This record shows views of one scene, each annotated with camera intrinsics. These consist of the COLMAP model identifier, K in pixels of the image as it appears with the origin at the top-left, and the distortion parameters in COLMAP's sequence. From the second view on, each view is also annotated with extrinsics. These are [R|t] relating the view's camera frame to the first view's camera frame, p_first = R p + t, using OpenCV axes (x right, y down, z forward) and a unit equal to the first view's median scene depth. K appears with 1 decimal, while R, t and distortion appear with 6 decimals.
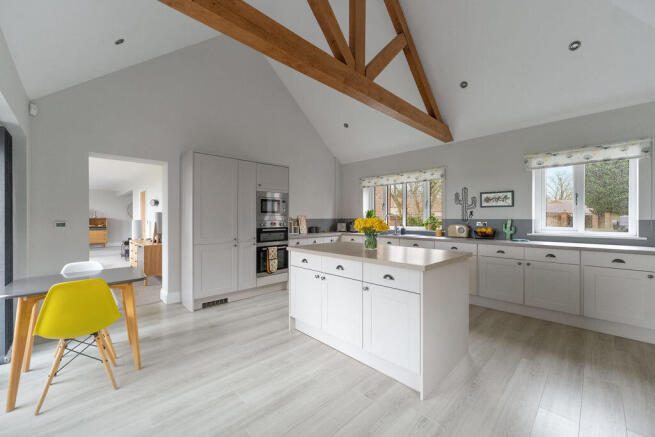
lens RADIAL K [[264.9, 0, 325.1], [0, 264.9, 217.3], [0, 0, 1]] dist [-0.000086, 0.000236]
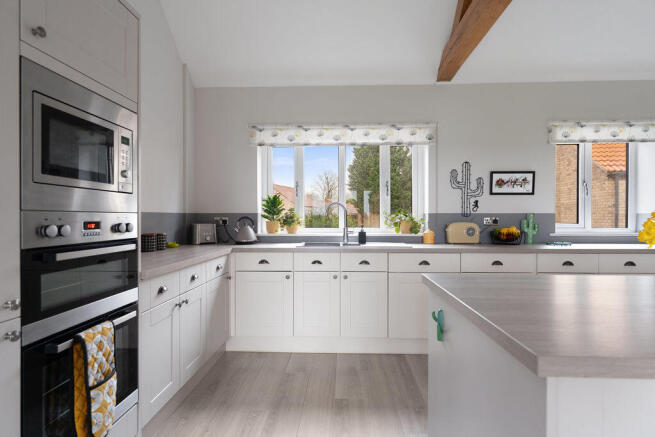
lens RADIAL K [[356.4, 0, 329.1], [0, 356.4, 218.5], [0, 0, 1]] dist [-0.005945, 0.003076]
pose [[0.717213, -0.000571, 0.696854, -0.272508], [-0.001510, 0.999996, 0.002374, 0.017044], [-0.696853, -0.002755, 0.717209, 0.645431]]
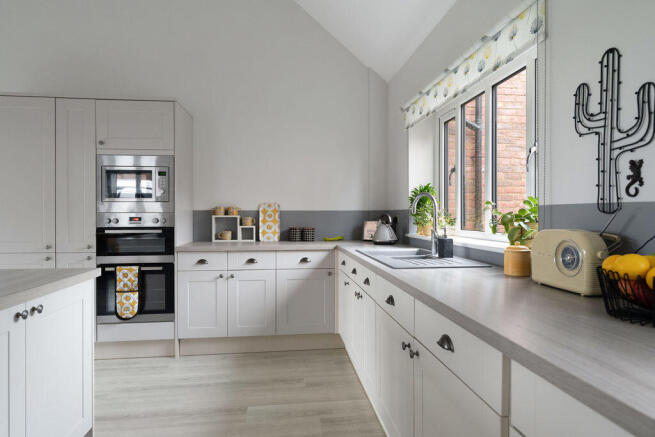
lens RADIAL K [[401.2, 0, 327.9], [0, 401.2, 215.6], [0, 0, 1]] dist [0.000442, 0.000057]
pose [[0.799134, 0.002267, -0.601148, 0.550469], [0.000641, 0.999989, 0.004623, 0.014438], [0.601152, -0.004080, 0.799124, 0.635798]]
